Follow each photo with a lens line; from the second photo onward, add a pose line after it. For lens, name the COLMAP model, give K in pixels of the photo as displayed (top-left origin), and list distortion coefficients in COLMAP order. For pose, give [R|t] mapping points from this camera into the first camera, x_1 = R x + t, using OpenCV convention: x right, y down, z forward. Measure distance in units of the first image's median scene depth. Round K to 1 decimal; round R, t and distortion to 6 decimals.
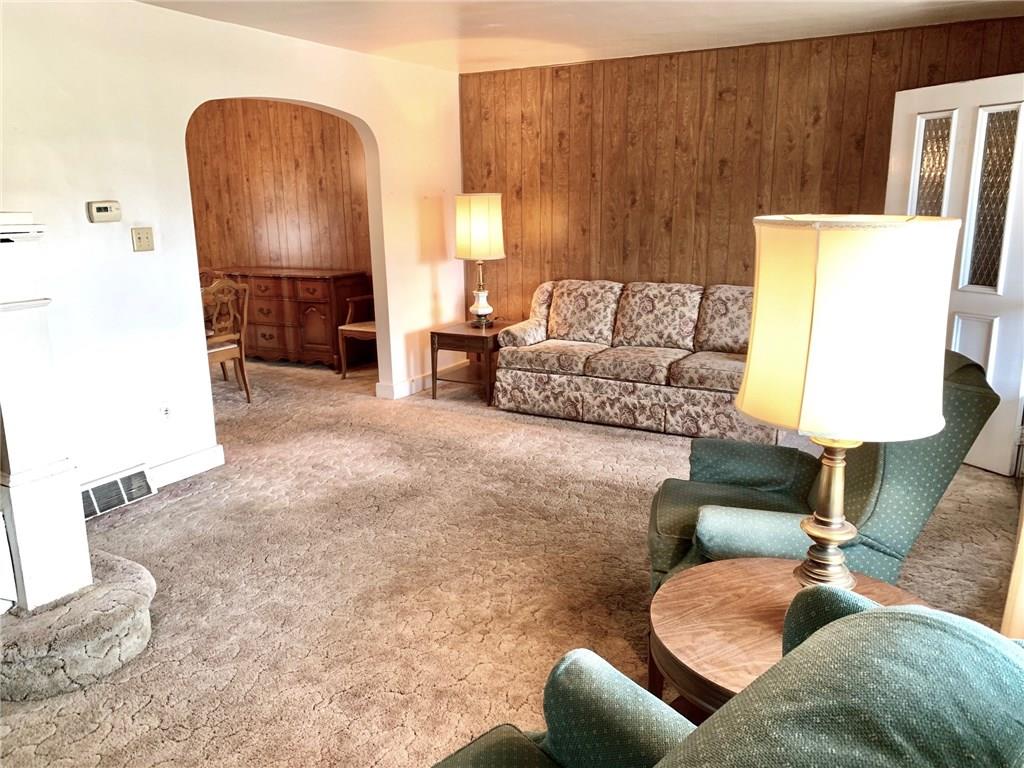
lens RADIAL K [[773.0, 0, 517.2], [0, 773.0, 389.0], [0, 0, 1]] dist [0.035183, -0.066903]
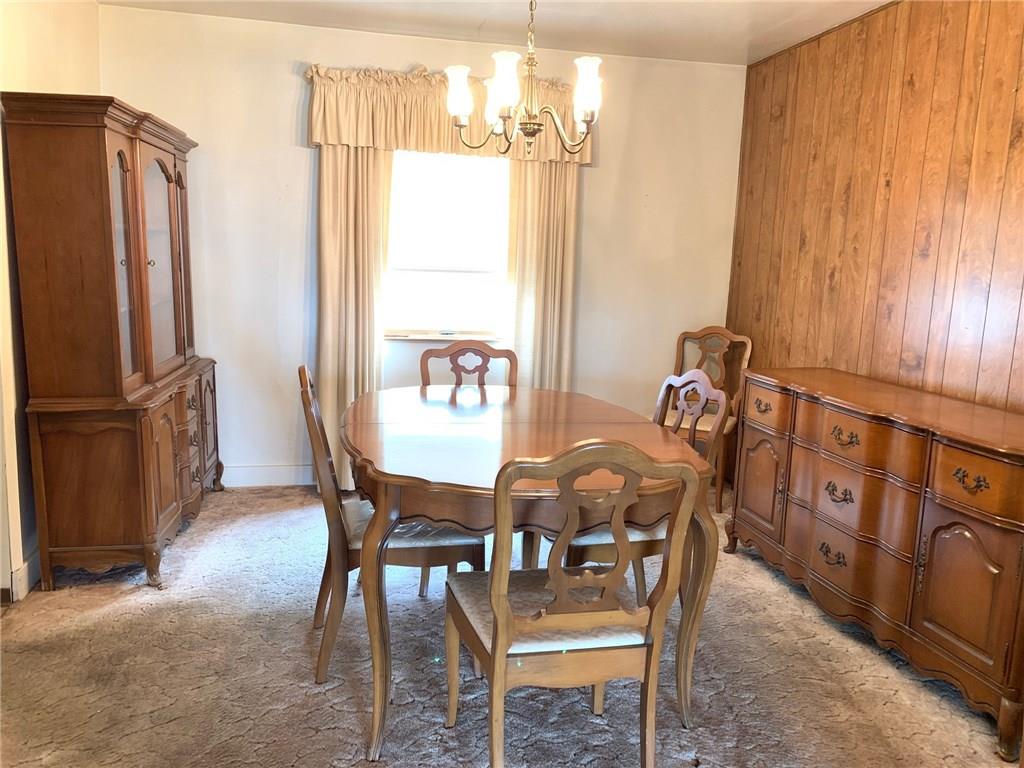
lens RADIAL K [[773.0, 0, 512.2], [0, 773.0, 380.5], [0, 0, 1]] dist [0.035183, -0.066903]
pose [[0.651647, 0.158854, -0.741702, -0.189502], [-0.228629, 0.973484, 0.007625, -0.154551], [0.723246, 0.164606, 0.670687, 0.768145]]
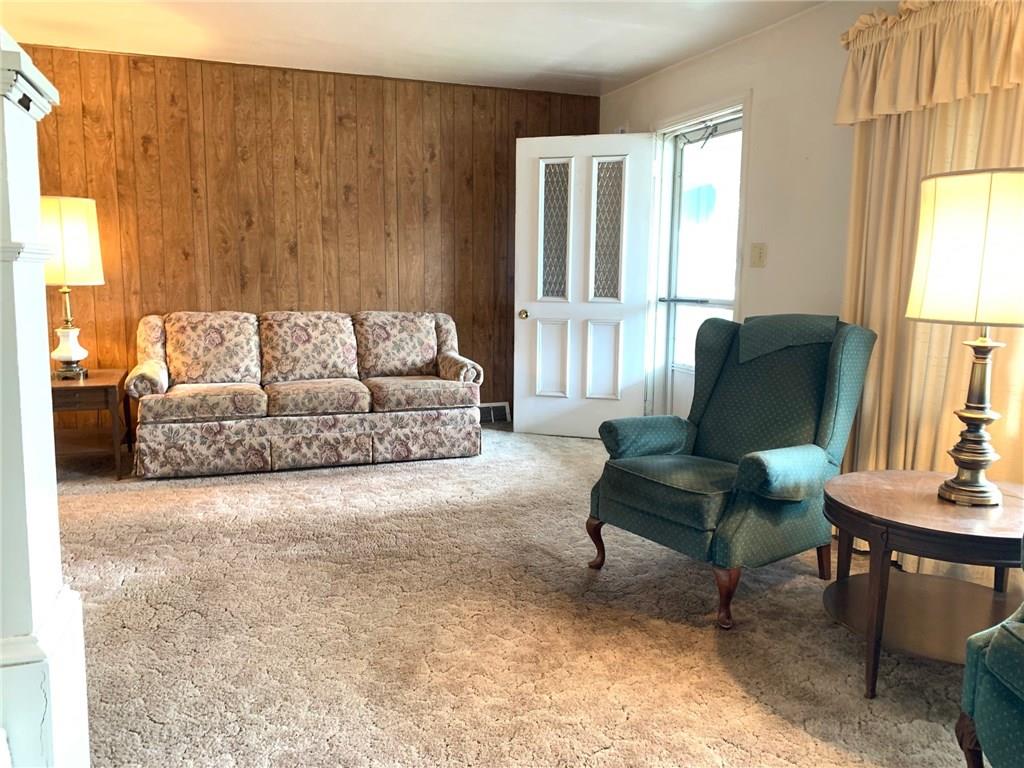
lens RADIAL K [[773.0, 0, 517.2], [0, 773.0, 386.0], [0, 0, 1]] dist [0.035183, -0.066903]
pose [[0.657902, -0.090491, 0.747648, -0.344632], [0.160063, 0.986875, -0.021404, 0.011089], [-0.735898, 0.133752, 0.663751, 0.216621]]
